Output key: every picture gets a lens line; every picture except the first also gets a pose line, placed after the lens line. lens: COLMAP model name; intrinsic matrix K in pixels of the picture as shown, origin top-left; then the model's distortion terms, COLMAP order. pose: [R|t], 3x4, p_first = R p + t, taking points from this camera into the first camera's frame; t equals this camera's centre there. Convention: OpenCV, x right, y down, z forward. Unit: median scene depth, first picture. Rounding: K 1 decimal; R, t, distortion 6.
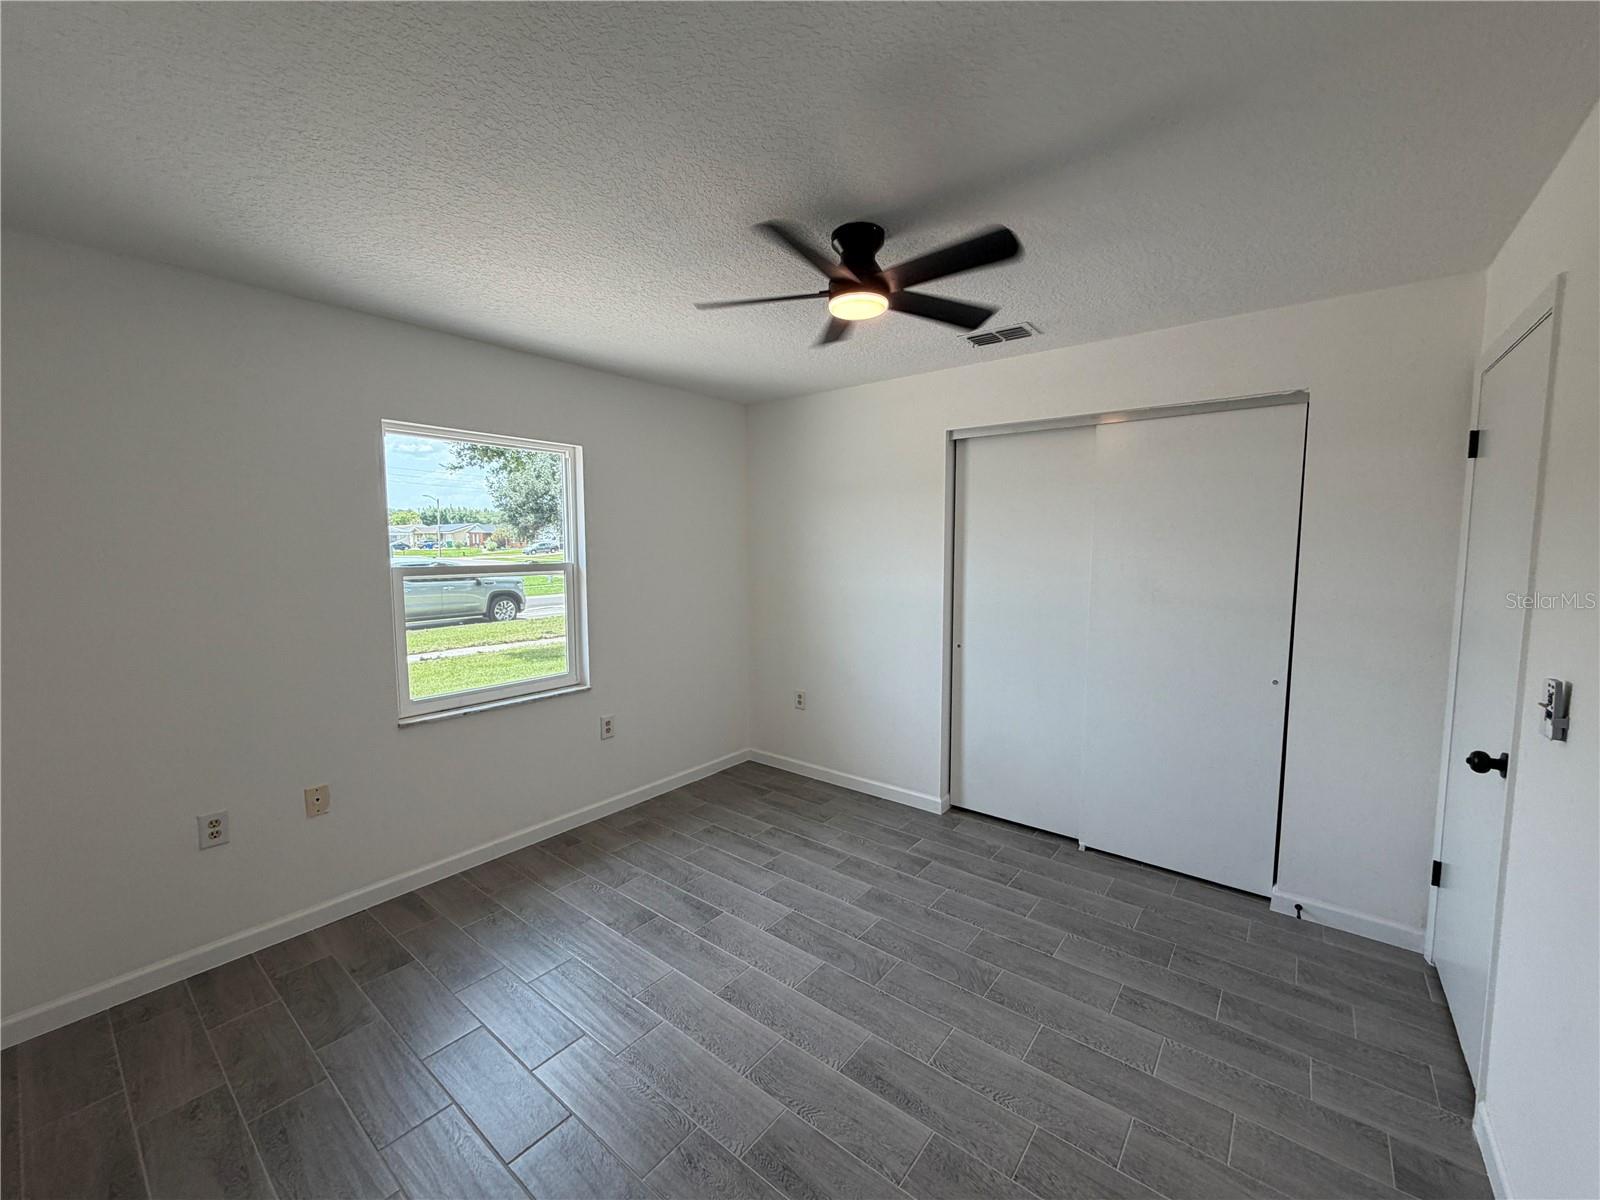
lens RADIAL K [[637.7, 0, 796.4], [0, 637.7, 600.0], [0, 0, 1]] dist [0.000394, -0.000364]
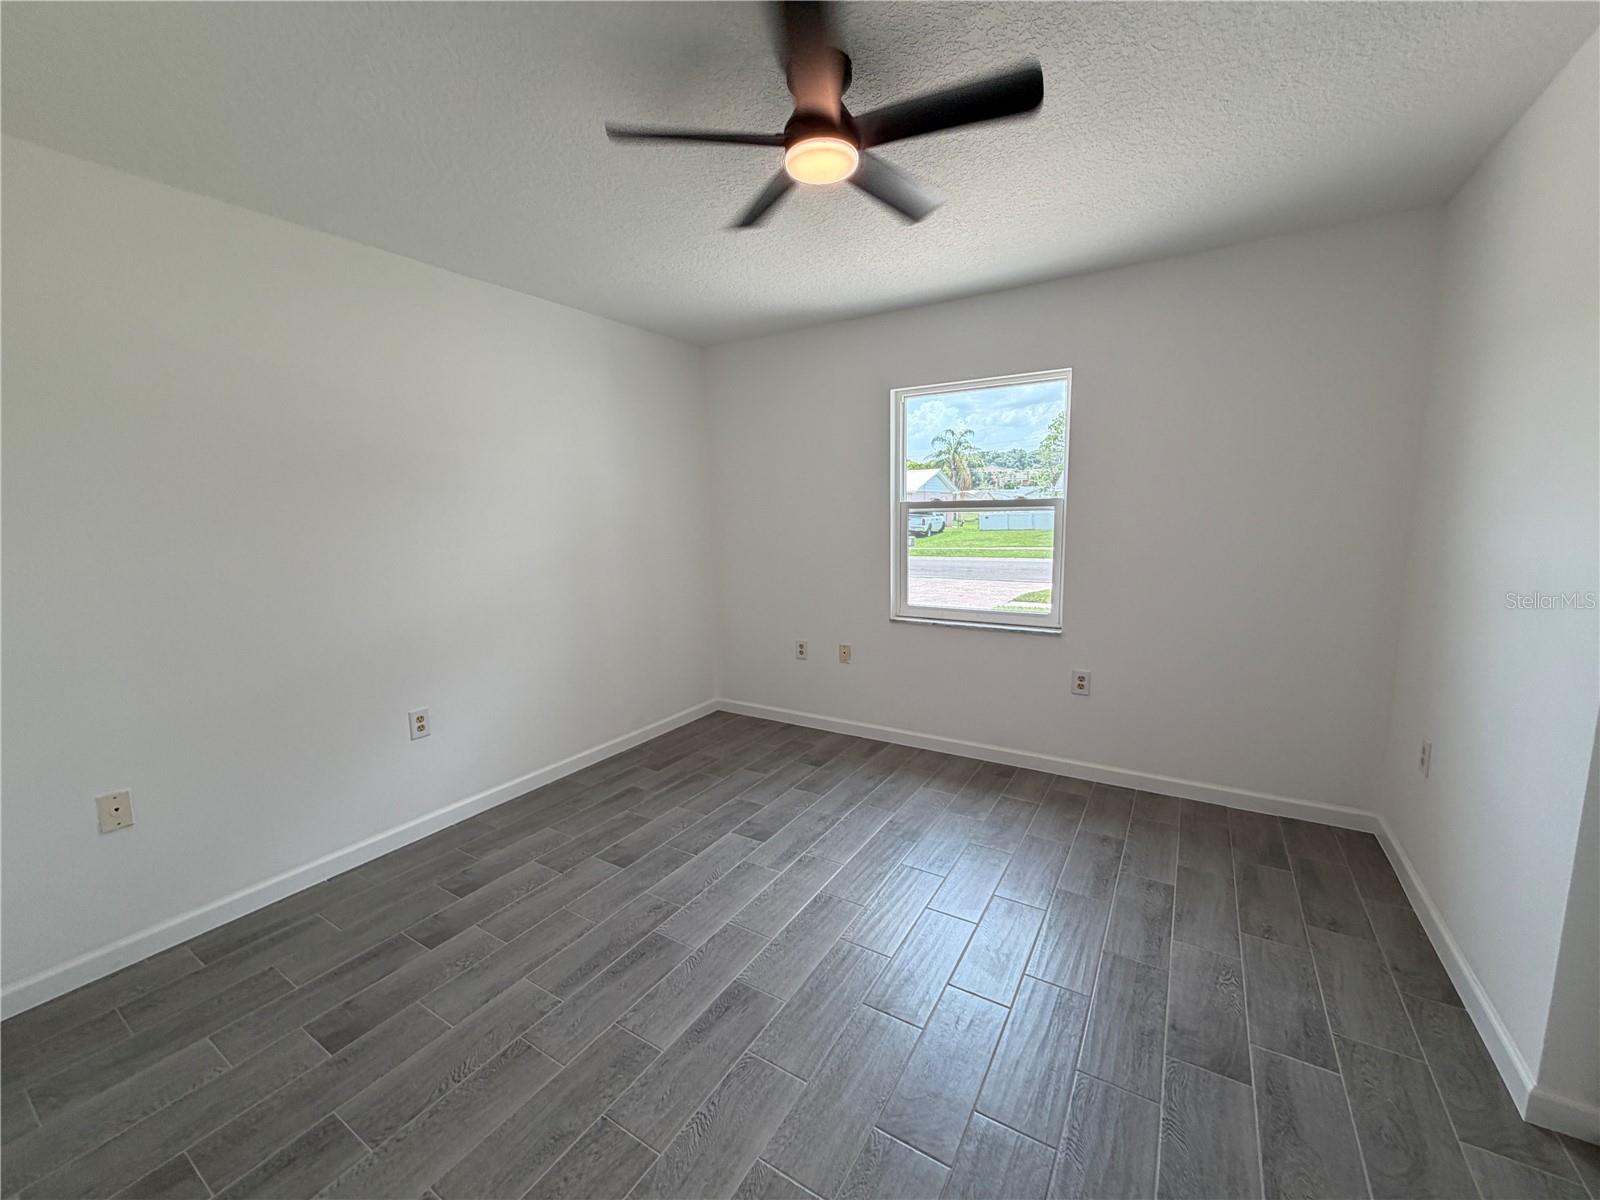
lens RADIAL K [[637.7, 0, 796.4], [0, 637.7, 600.0], [0, 0, 1]] dist [0.000394, -0.000364]
pose [[0.116664, 0.139386, -0.983342, 0.658506], [-0.066362, 0.988984, 0.132313, -0.010028], [0.990952, 0.049820, 0.124629, 0.610179]]
